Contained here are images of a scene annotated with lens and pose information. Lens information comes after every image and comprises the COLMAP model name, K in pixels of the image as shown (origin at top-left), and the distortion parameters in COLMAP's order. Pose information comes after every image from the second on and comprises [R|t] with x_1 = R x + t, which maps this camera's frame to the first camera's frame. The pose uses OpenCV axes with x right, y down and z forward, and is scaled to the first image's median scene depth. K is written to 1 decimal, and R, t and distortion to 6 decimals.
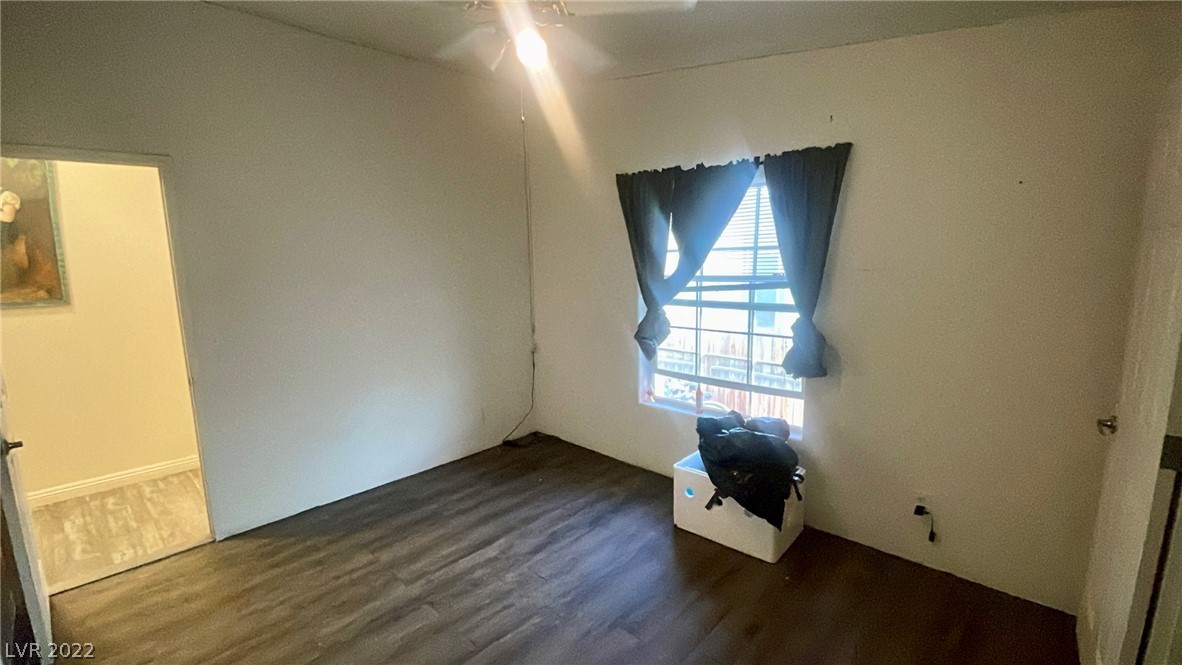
lens RADIAL K [[506.8, 0, 585.5], [0, 506.8, 335.7], [0, 0, 1]] dist [0.034032, -0.030581]
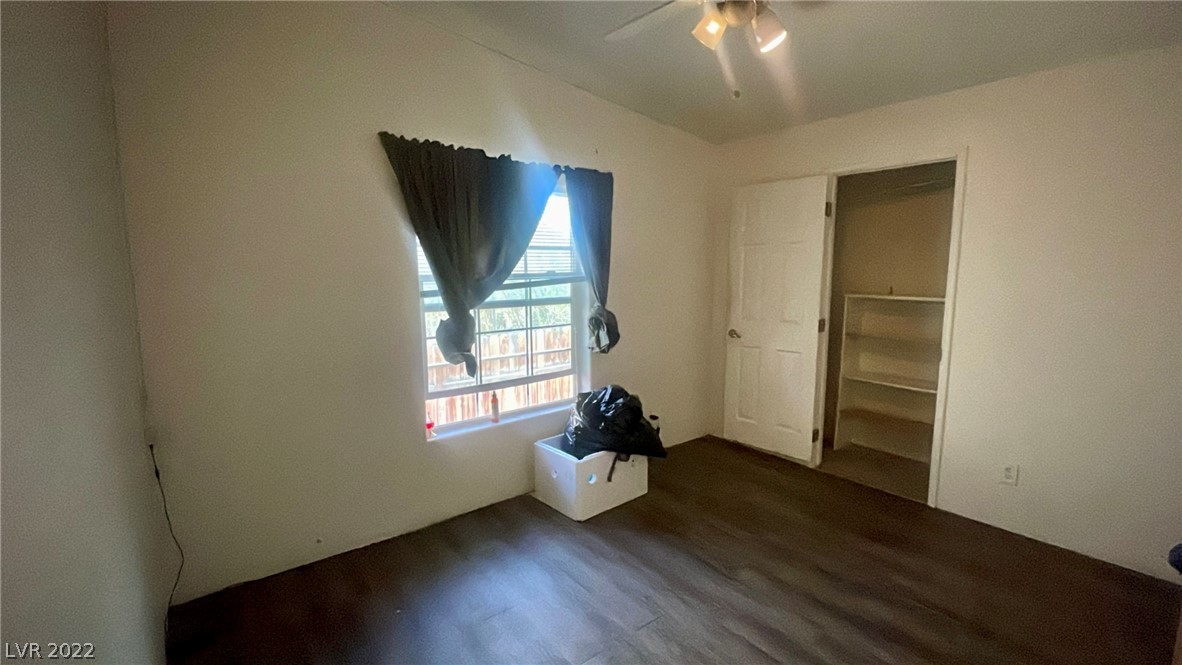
lens RADIAL K [[506.8, 0, 585.5], [0, 506.8, 335.7], [0, 0, 1]] dist [0.034032, -0.030581]
pose [[0.135591, -0.126892, 0.982606, -0.720483], [0.143706, 0.983795, 0.107215, -0.088301], [-0.980288, 0.126669, 0.151629, 0.750077]]
